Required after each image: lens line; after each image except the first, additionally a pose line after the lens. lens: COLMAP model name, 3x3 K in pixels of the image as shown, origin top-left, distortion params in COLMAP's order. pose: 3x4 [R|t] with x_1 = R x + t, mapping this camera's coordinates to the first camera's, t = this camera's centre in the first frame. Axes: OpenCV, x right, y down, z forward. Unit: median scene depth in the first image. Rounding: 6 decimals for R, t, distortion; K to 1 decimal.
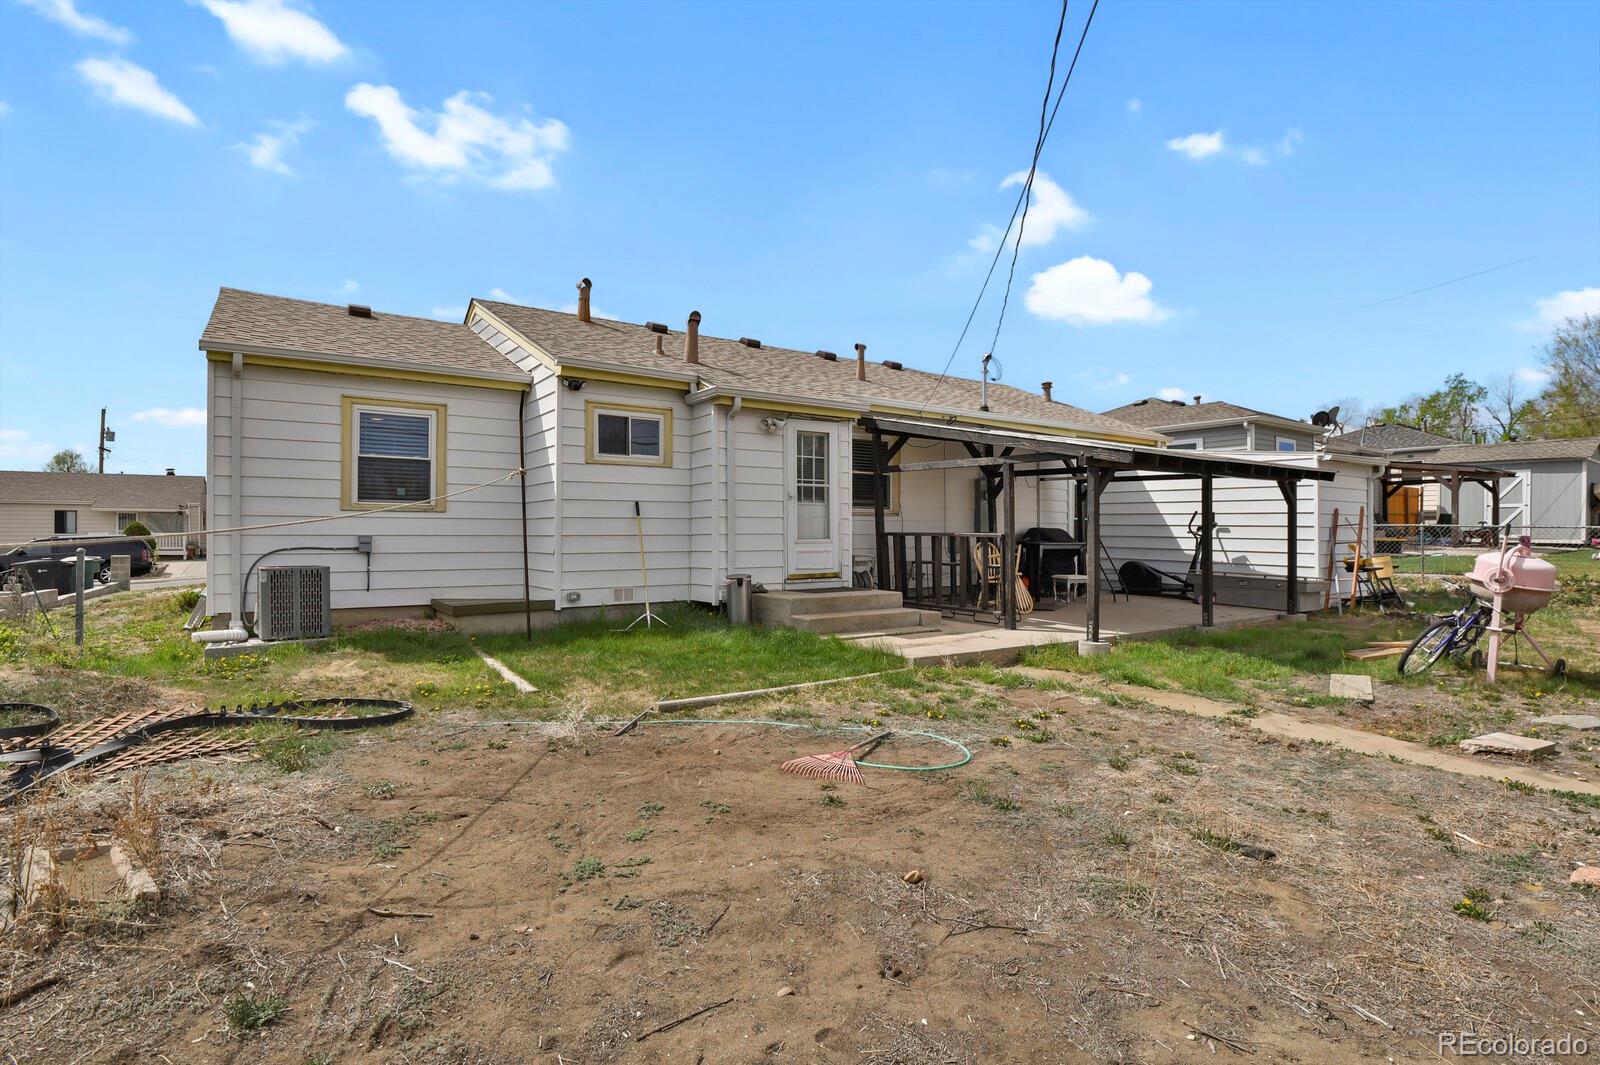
lens RADIAL K [[789.1, 0, 813.6], [0, 789.1, 531.2], [0, 0, 1]] dist [-0.022339, -0.004829]
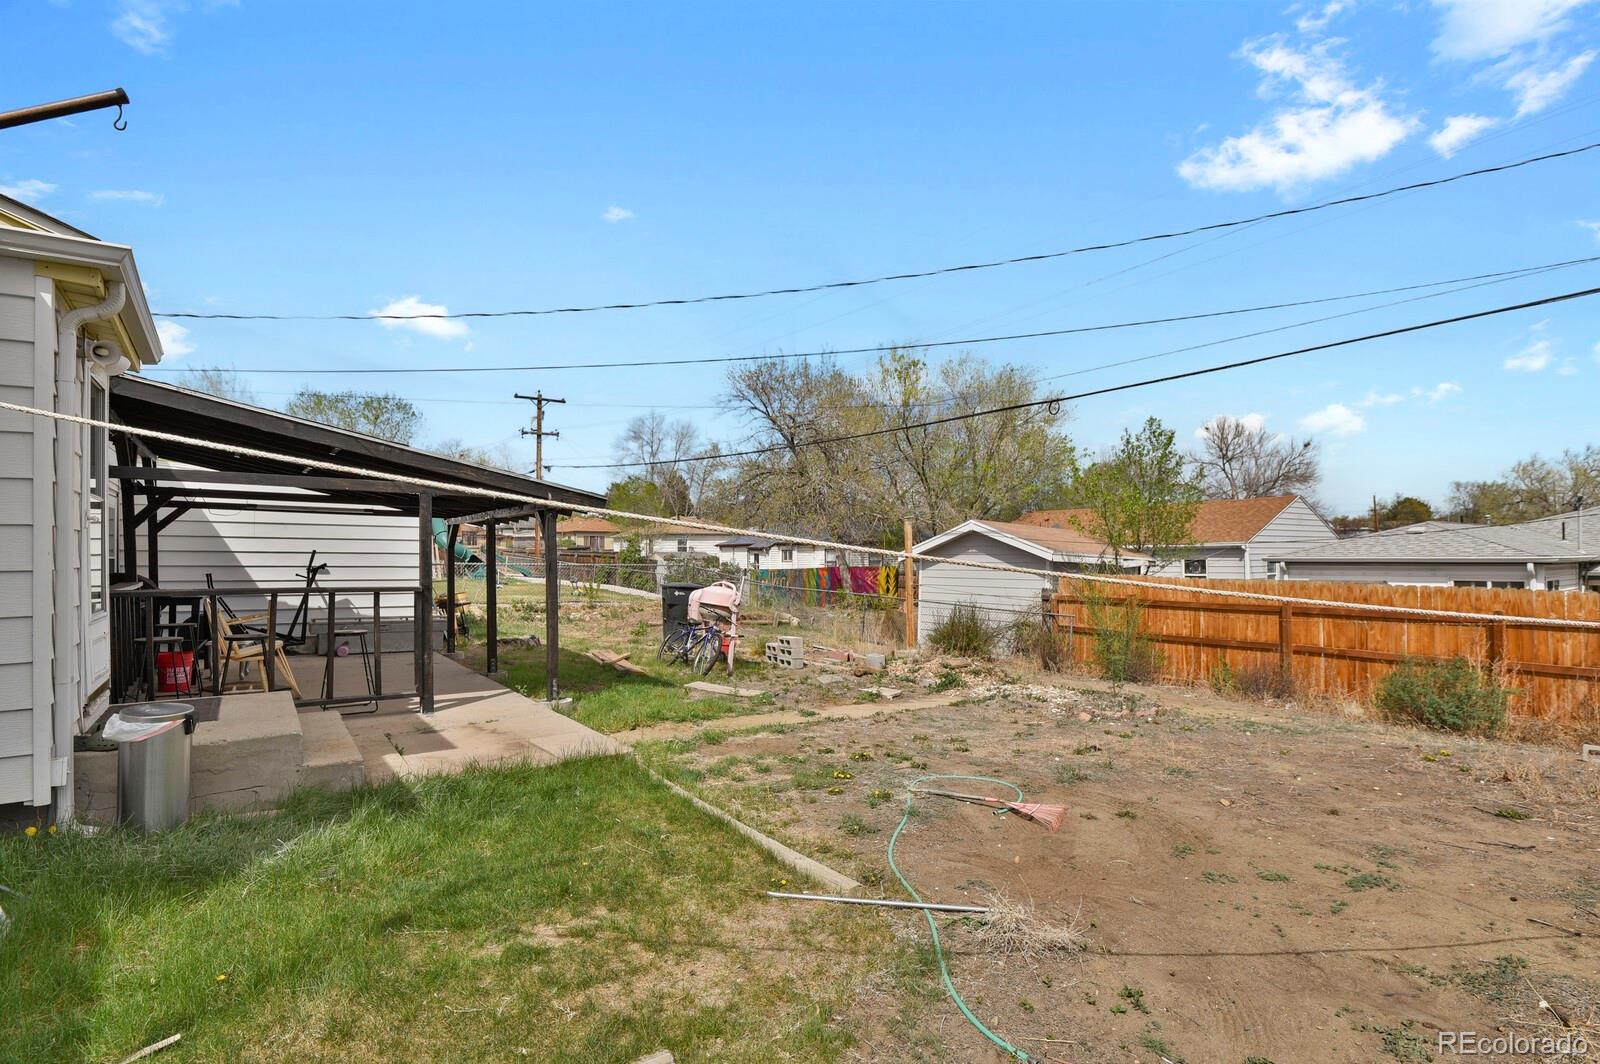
lens RADIAL K [[789.1, 0, 806.8], [0, 789.1, 543.9], [0, 0, 1]] dist [-0.022339, -0.004829]
pose [[-0.016936, 0.010952, 0.999797, -1.107394], [0.005006, 0.999928, -0.010869, -0.059714], [-0.999844, 0.004820, -0.016990, 1.418137]]
